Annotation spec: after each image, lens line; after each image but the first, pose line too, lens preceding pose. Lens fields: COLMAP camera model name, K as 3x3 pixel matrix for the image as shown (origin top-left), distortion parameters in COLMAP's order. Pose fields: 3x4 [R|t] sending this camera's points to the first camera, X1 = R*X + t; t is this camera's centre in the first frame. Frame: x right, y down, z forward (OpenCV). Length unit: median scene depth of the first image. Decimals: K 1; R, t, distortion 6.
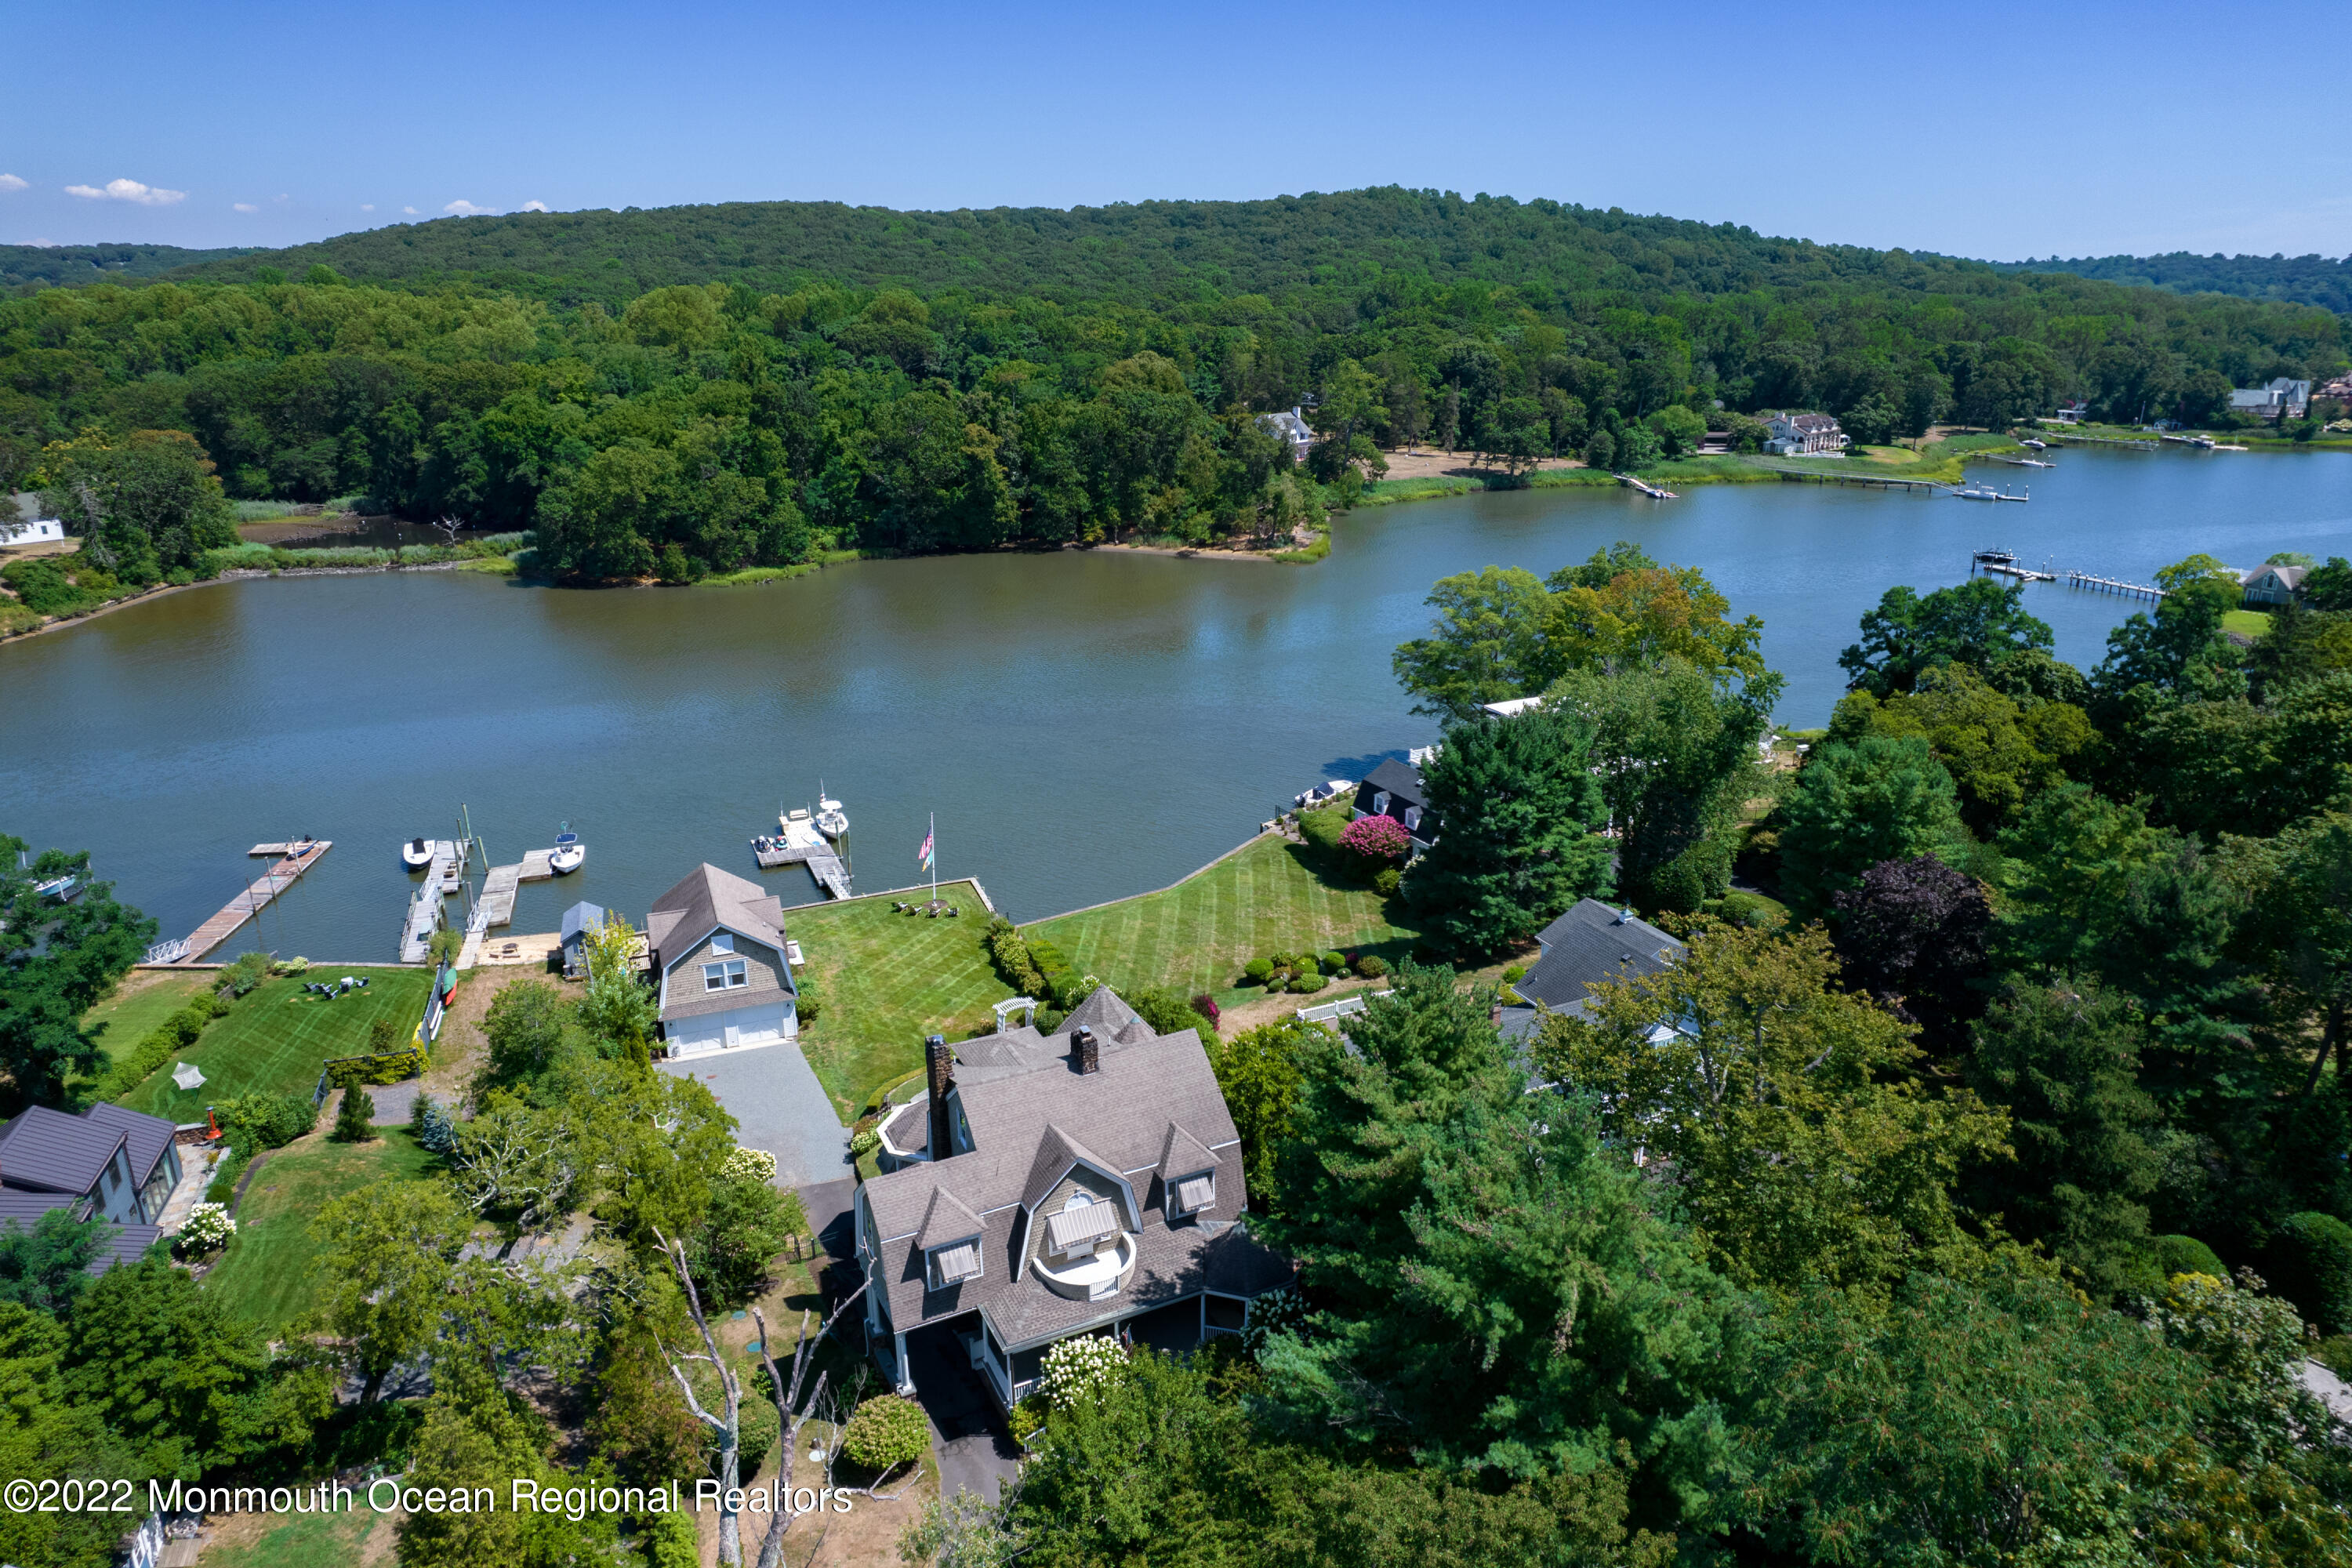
lens RADIAL K [[1521.1, 0, 1192.8], [0, 1521.1, 783.8], [0, 0, 1]] dist [-0.076171, 0.065122]
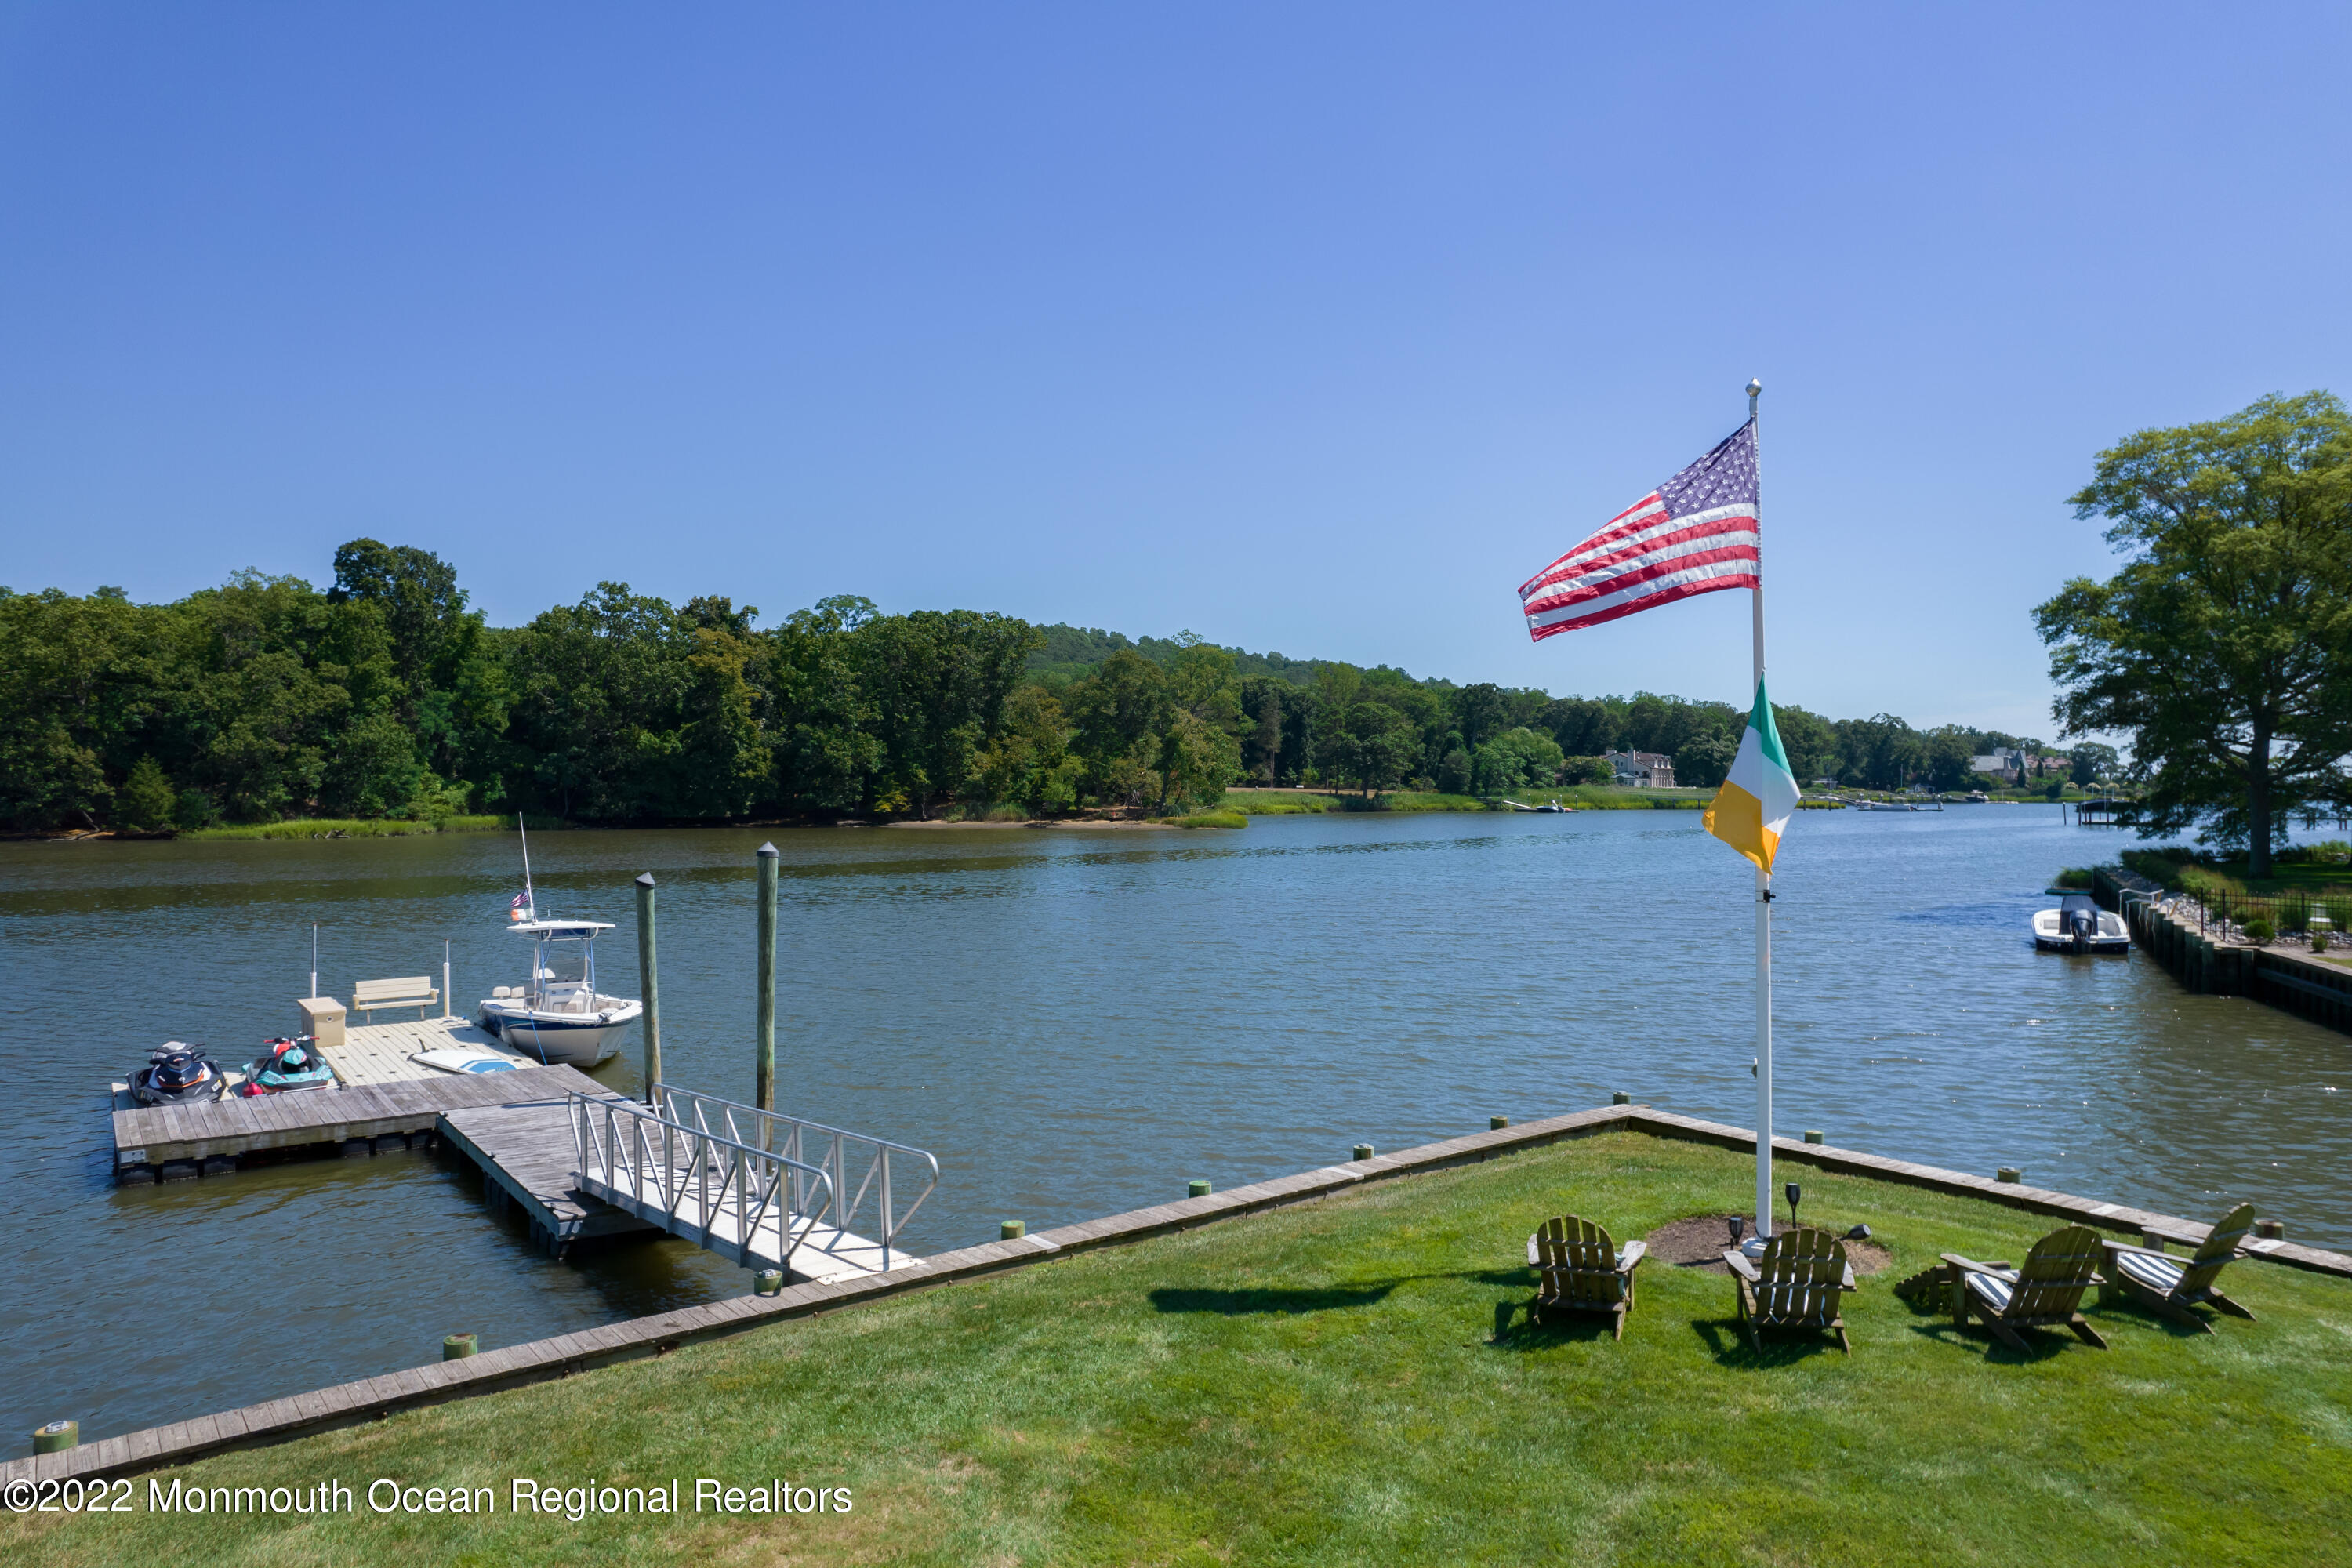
lens RADIAL K [[1521.1, 0, 1192.8], [0, 1521.1, 783.8], [0, 0, 1]] dist [-0.076171, 0.065122]
pose [[0.969978, 0.000874, 0.243192, -0.098024], [0.074556, 0.950773, -0.300785, 0.032322], [-0.231483, 0.309886, 0.922164, 0.372240]]
